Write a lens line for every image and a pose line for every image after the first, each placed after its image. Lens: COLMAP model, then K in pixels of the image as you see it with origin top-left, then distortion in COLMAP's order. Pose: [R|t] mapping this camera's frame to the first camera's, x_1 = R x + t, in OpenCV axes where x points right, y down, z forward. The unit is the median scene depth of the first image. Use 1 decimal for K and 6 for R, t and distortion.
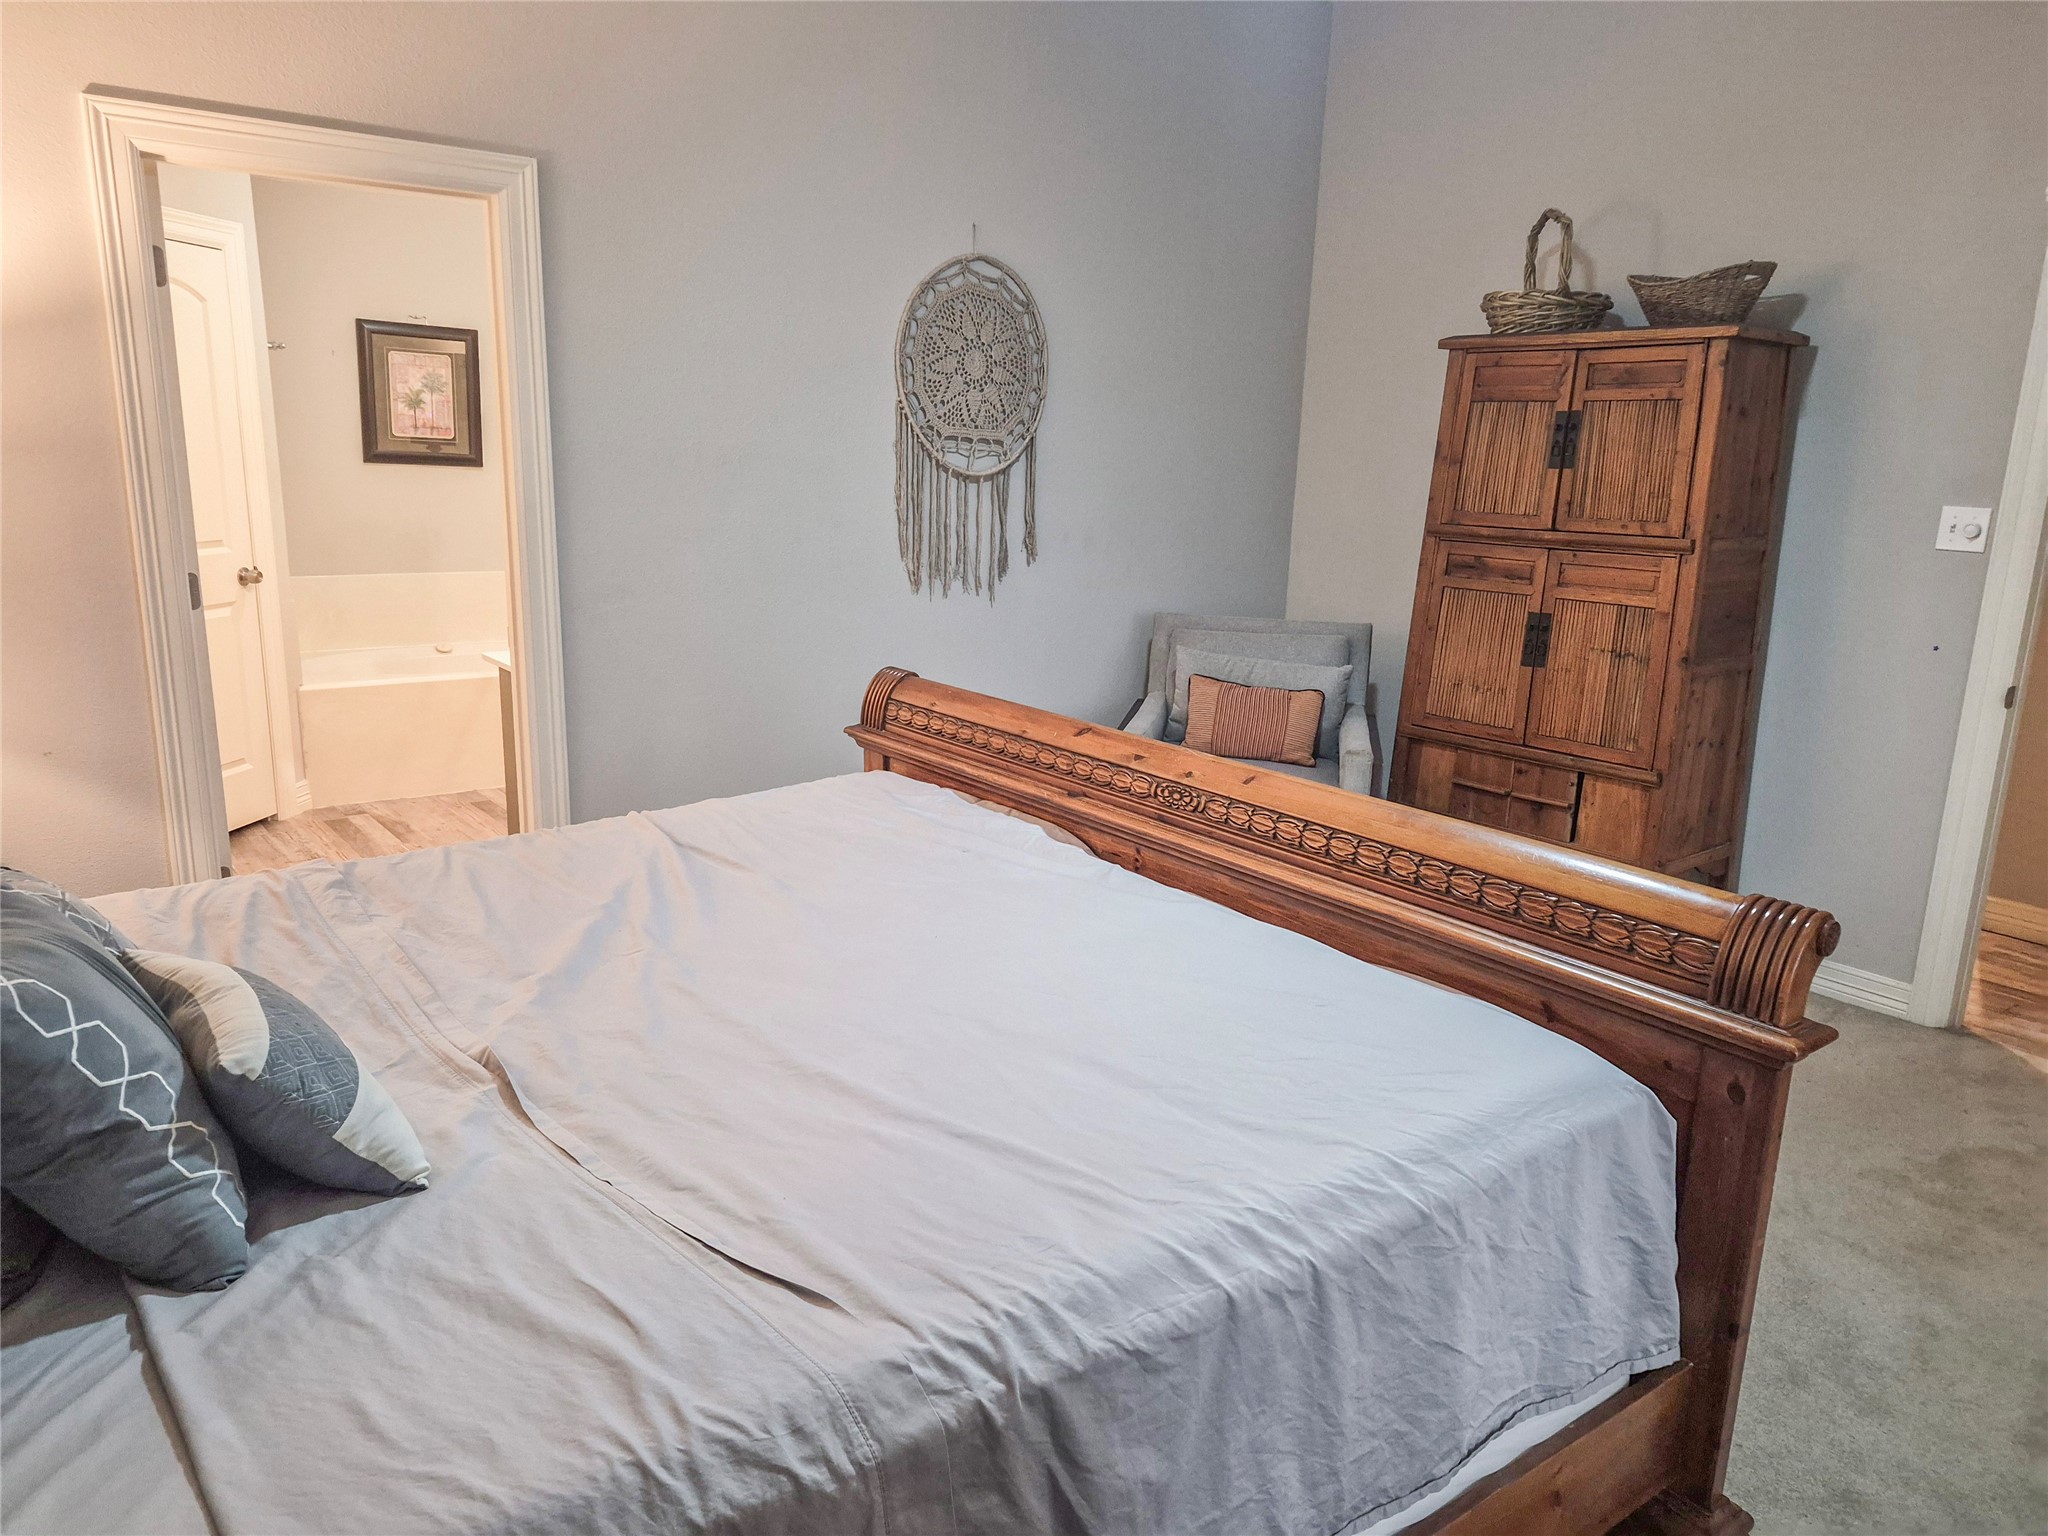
lens RADIAL K [[1372.3, 0, 1035.4], [0, 1372.3, 765.9], [0, 0, 1]] dist [0.077790, -0.083717]
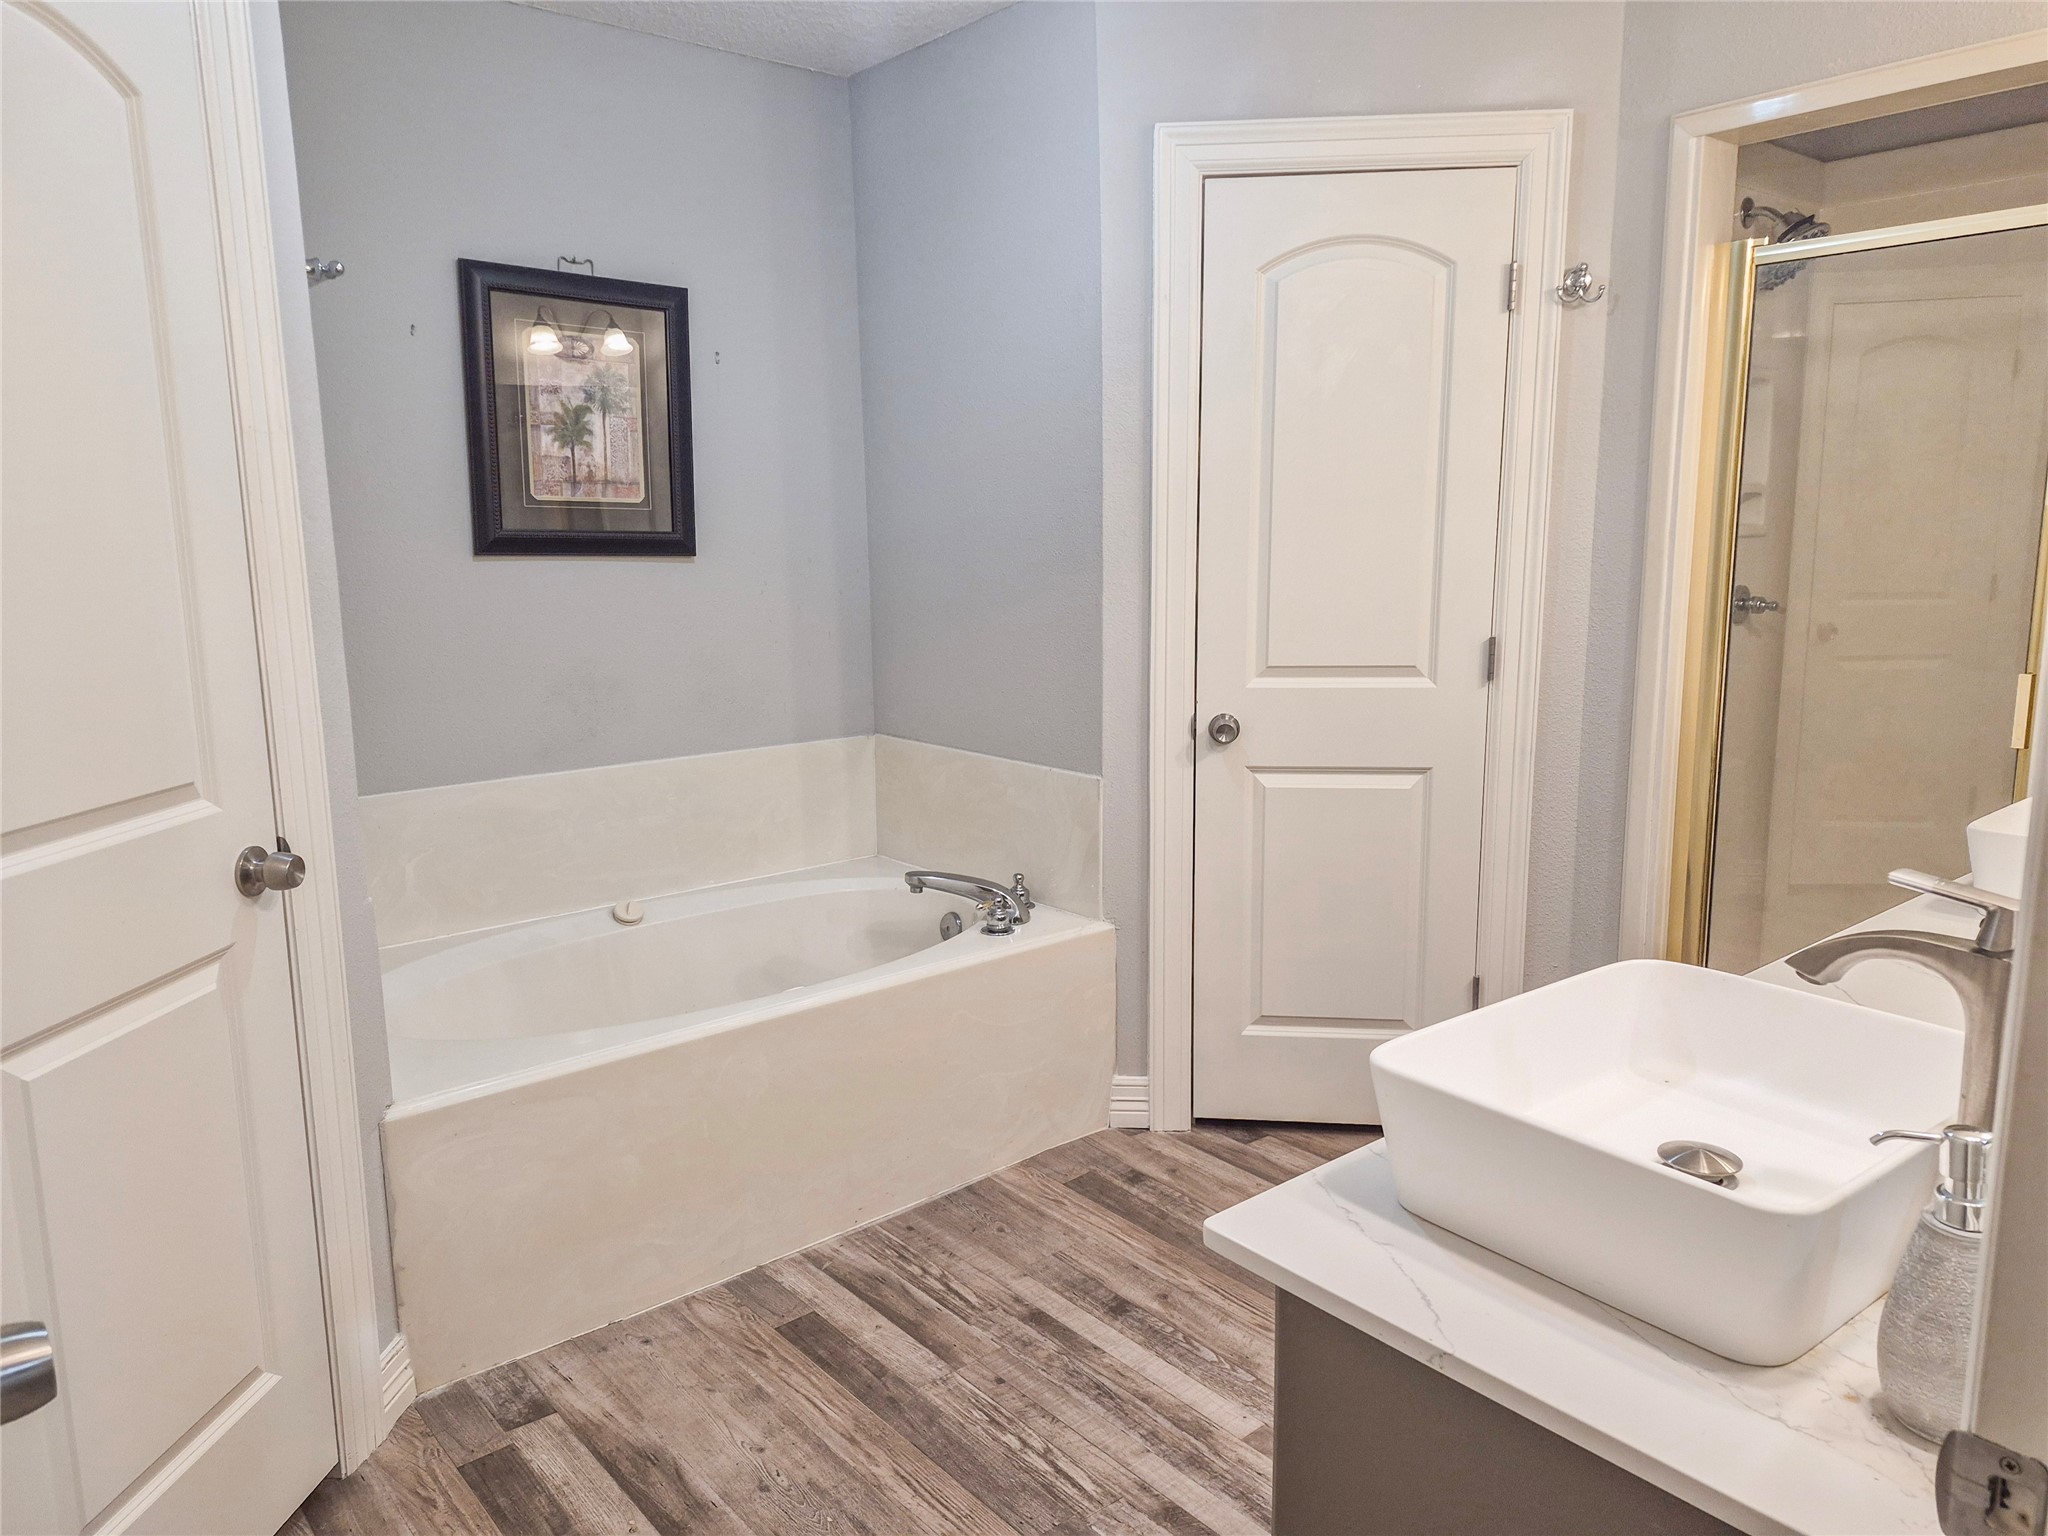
lens RADIAL K [[1372.3, 0, 1035.4], [0, 1372.3, 765.9], [0, 0, 1]] dist [0.077790, -0.083717]
pose [[0.998559, -0.046221, 0.027271, -0.302060], [0.047639, 0.997411, -0.053872, -0.108488], [-0.024710, 0.055093, 0.998175, 0.512365]]
